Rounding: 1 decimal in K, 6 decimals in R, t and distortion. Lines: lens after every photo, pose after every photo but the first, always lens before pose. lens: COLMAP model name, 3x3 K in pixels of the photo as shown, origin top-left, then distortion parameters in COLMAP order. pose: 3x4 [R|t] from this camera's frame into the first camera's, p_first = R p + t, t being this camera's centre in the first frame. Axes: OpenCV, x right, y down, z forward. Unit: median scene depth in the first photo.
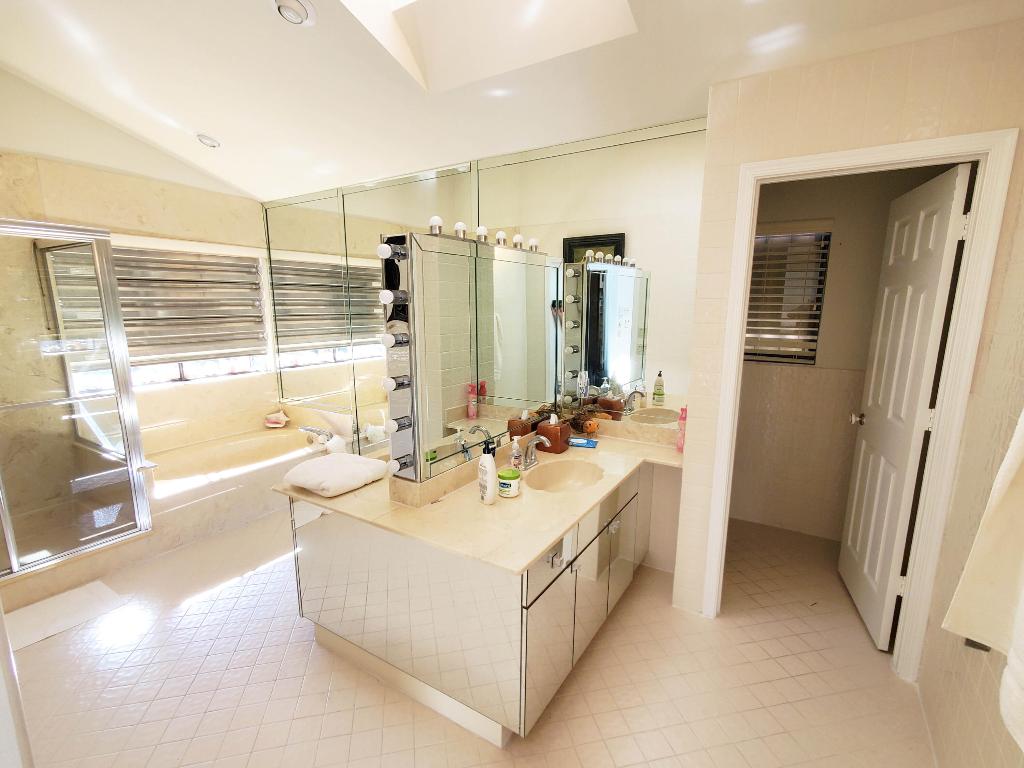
lens RADIAL K [[490.2, 0, 509.8], [0, 490.2, 391.0], [0, 0, 1]] dist [-0.001638, 0.004784]
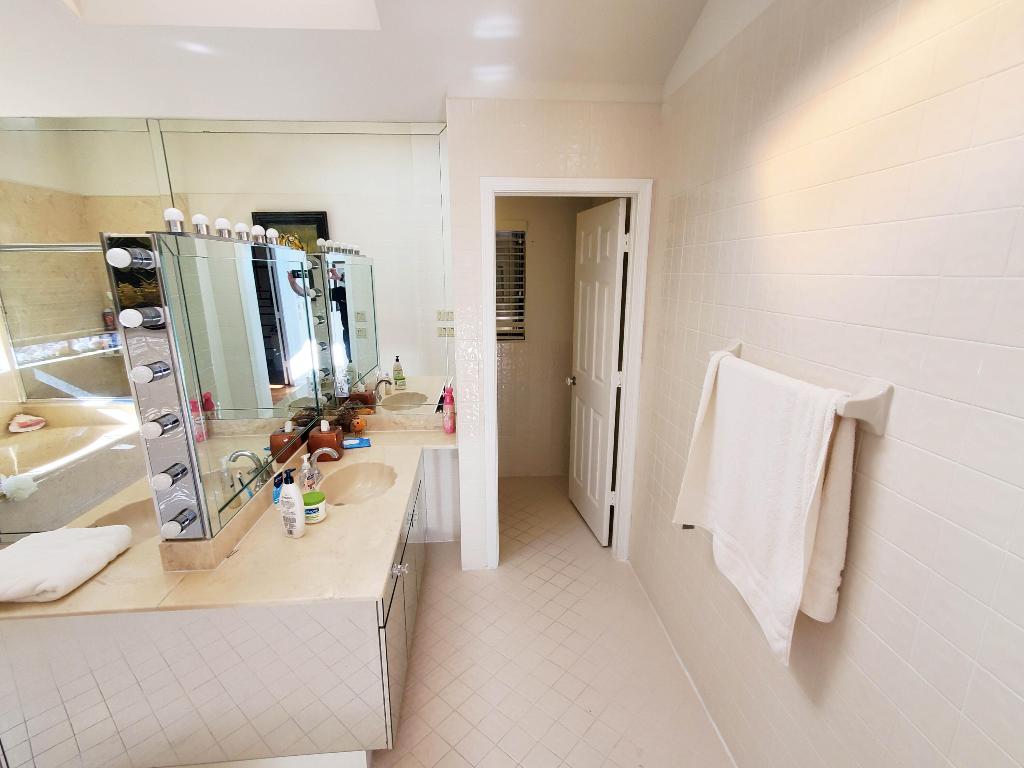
lens RADIAL K [[490.2, 0, 509.8], [0, 490.2, 391.0], [0, 0, 1]] dist [-0.001638, 0.004784]
pose [[0.803798, -0.148641, 0.576033, -0.129103], [0.114871, 0.988840, 0.094872, -0.046695], [-0.583707, -0.010088, 0.811902, 0.024361]]
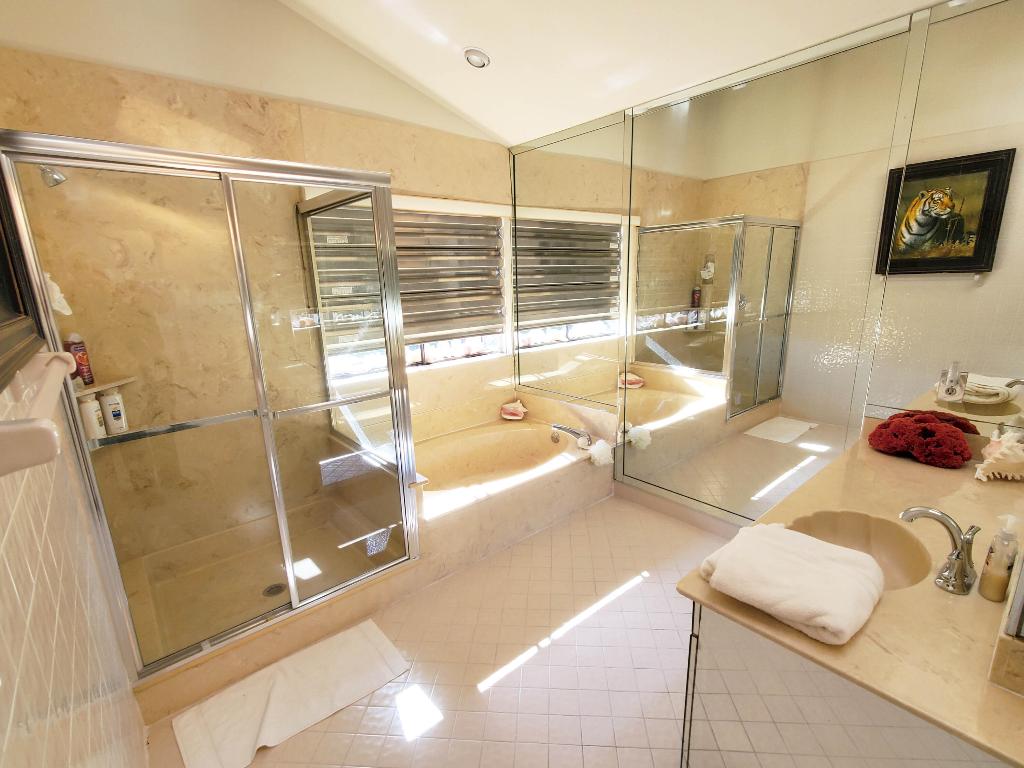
lens RADIAL K [[490.2, 0, 509.8], [0, 490.2, 391.0], [0, 0, 1]] dist [-0.001638, 0.004784]
pose [[0.956246, 0.041990, -0.289534, -0.346204], [-0.024282, 0.997623, 0.064487, -0.043783], [0.291553, -0.054635, 0.954993, 0.271063]]
